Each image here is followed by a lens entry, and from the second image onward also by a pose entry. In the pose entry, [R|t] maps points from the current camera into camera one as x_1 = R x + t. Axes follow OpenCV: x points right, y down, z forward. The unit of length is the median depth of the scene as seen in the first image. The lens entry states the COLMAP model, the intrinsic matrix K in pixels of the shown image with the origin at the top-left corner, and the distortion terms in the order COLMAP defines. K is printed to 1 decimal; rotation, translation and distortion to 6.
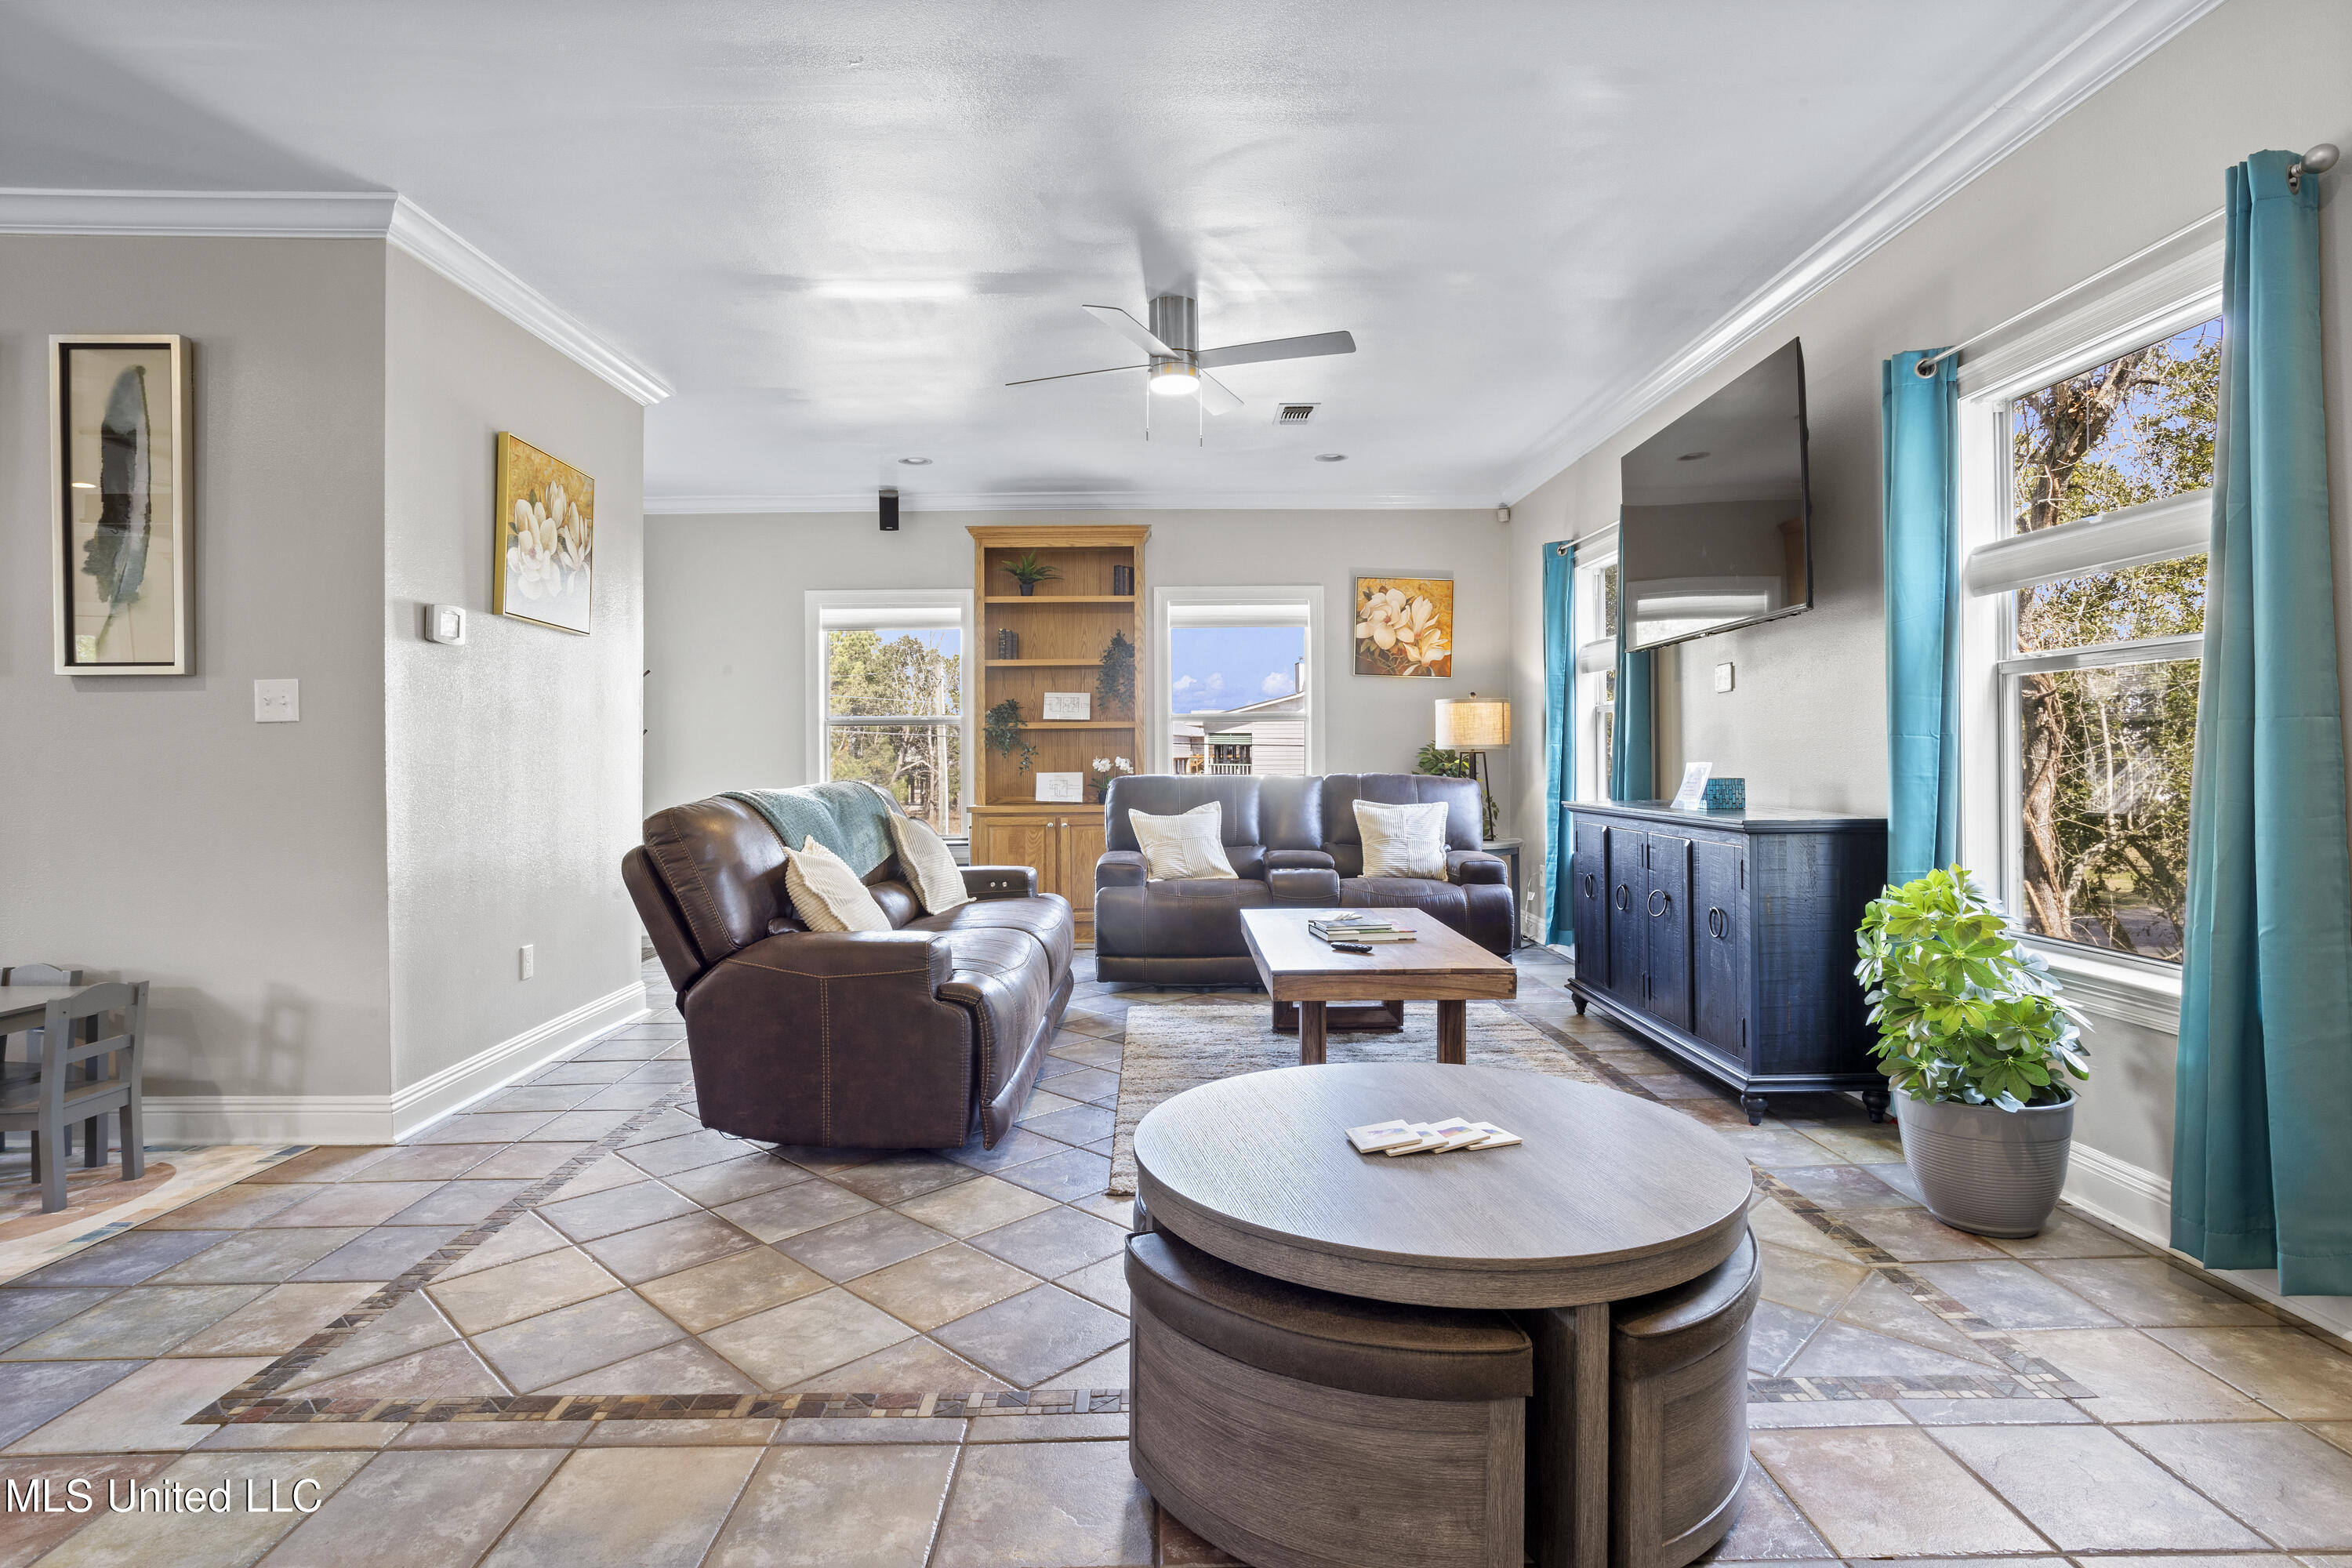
lens RADIAL K [[1212.4, 0, 1177.1], [0, 1212.4, 748.6], [0, 0, 1]] dist [-0.068743, 0.040946]
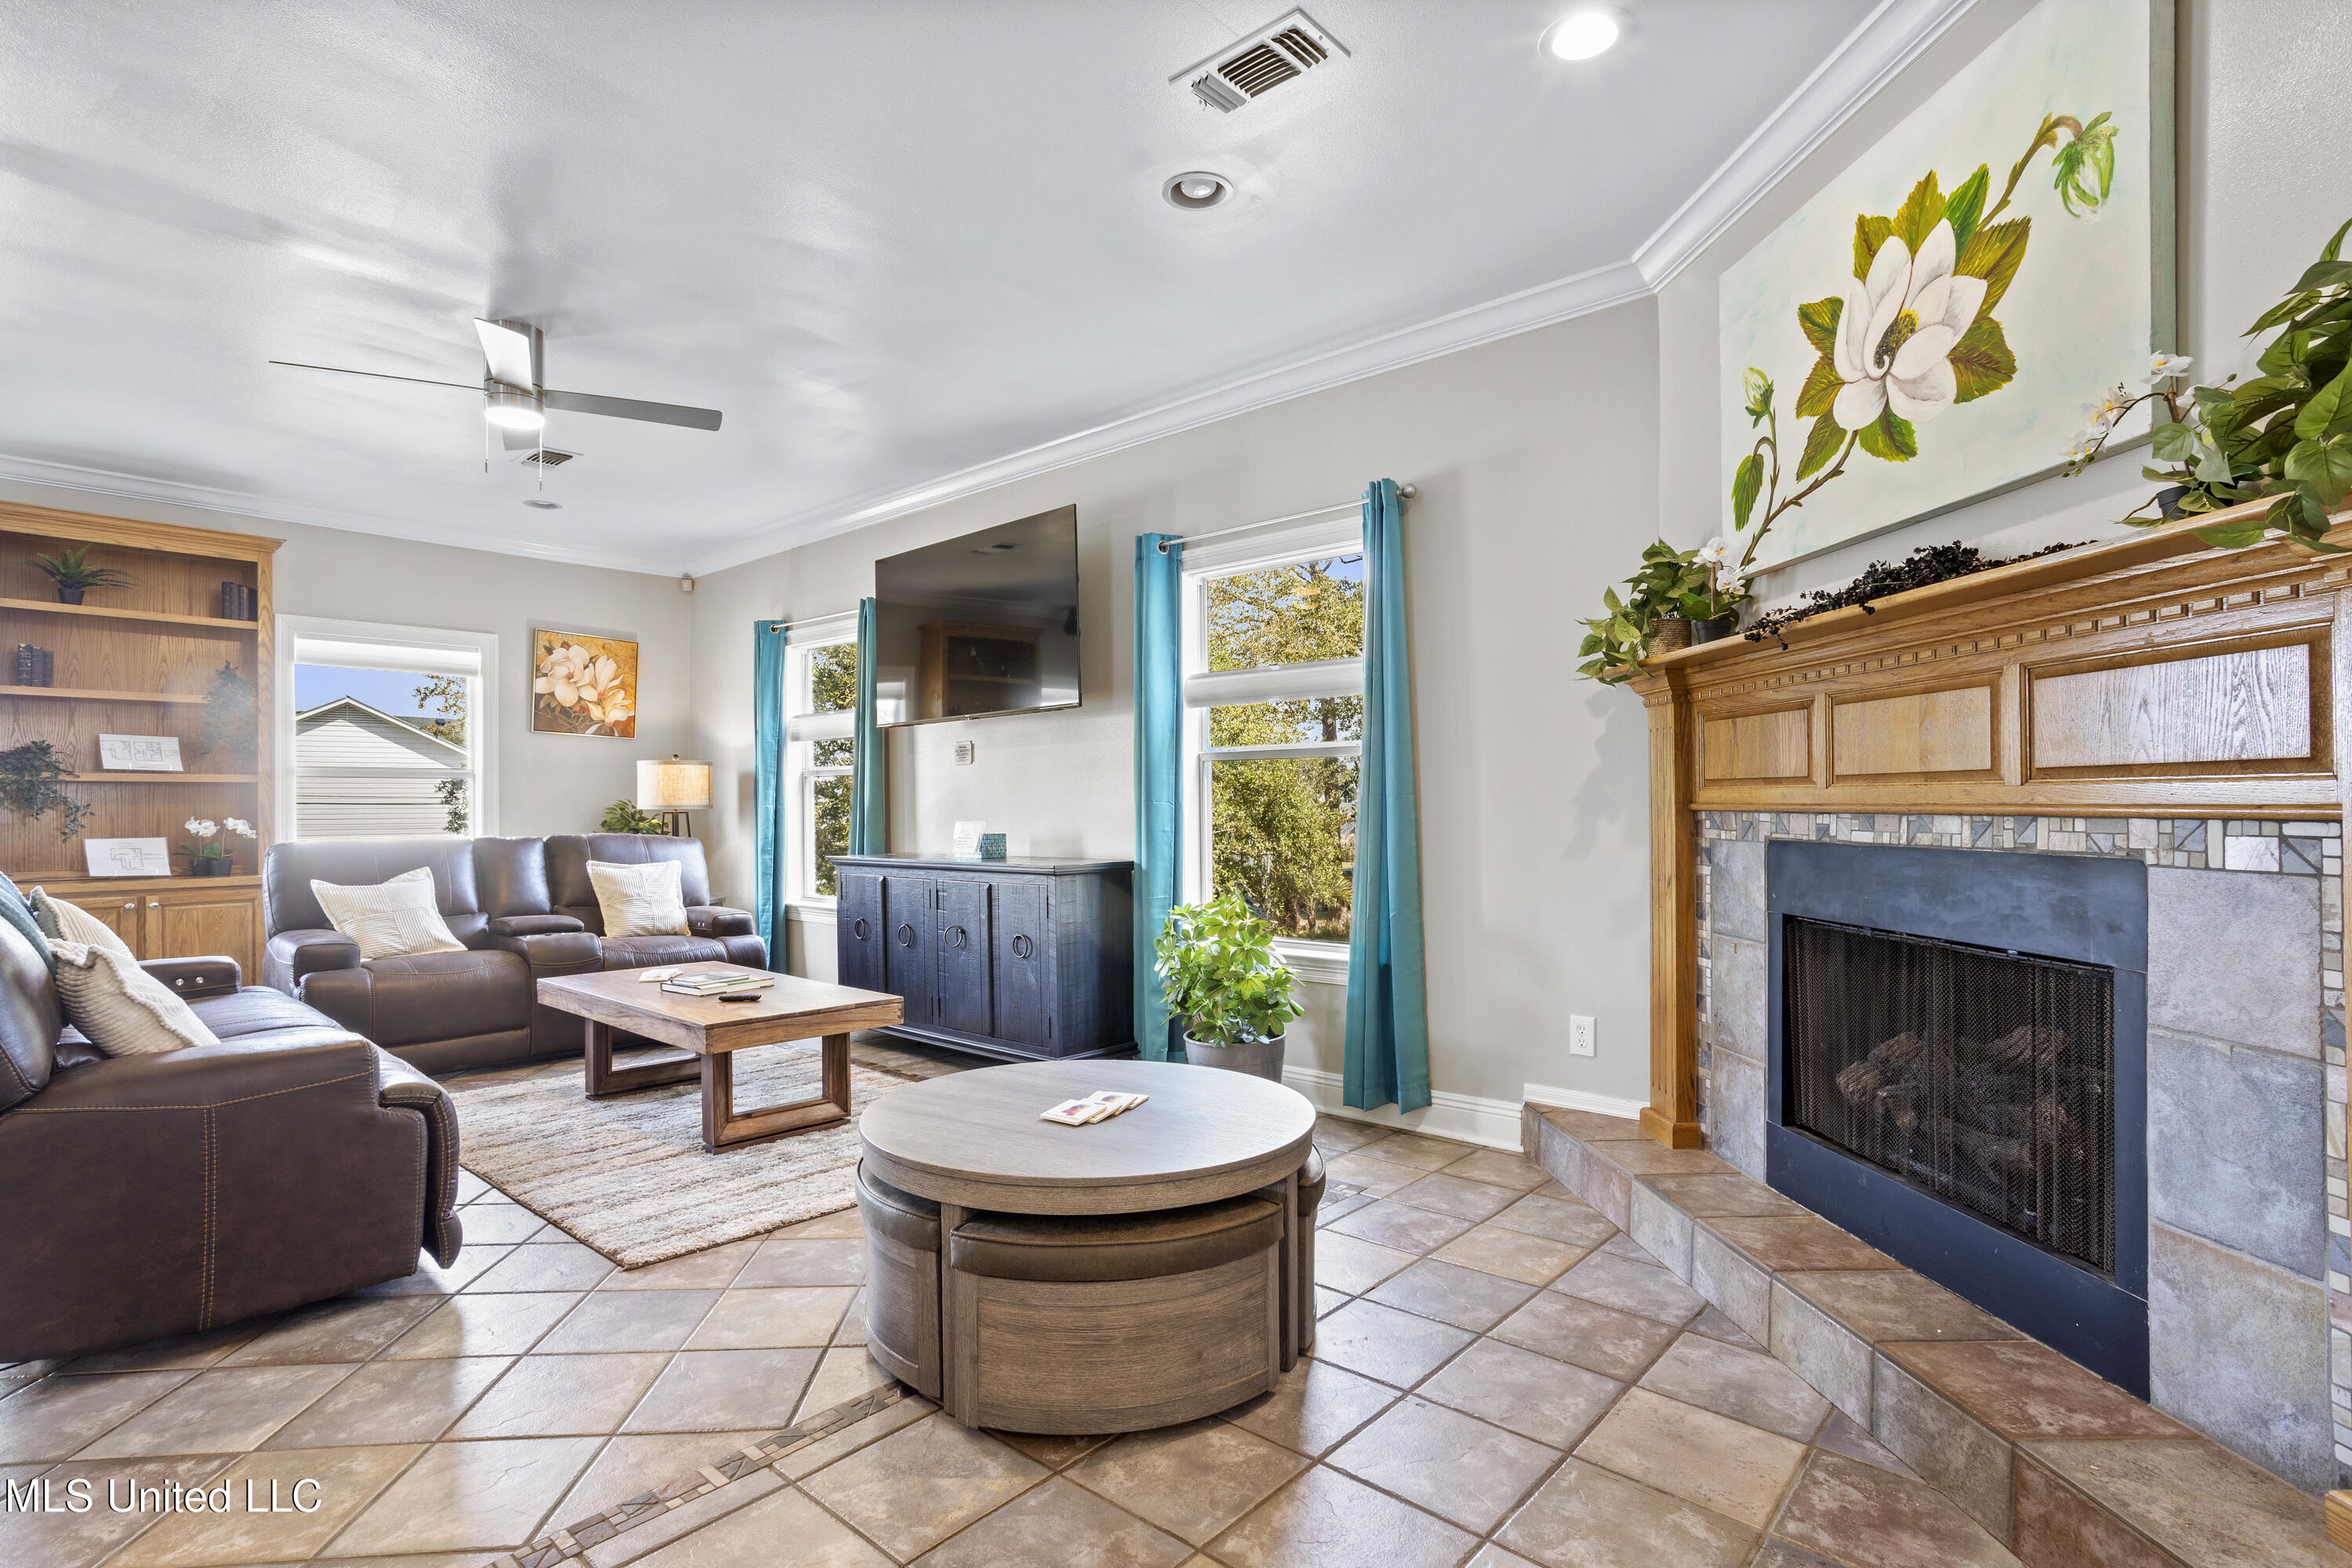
lens RADIAL K [[1150.2, 0, 1175.8], [0, 1150.2, 805.5], [0, 0, 1]] dist [-0.065733, 0.047415]
pose [[0.674319, 0.004223, 0.738428, -0.226105], [-0.003560, 0.999991, -0.002467, -0.002248], [-0.738431, -0.000965, 0.674328, 0.028381]]
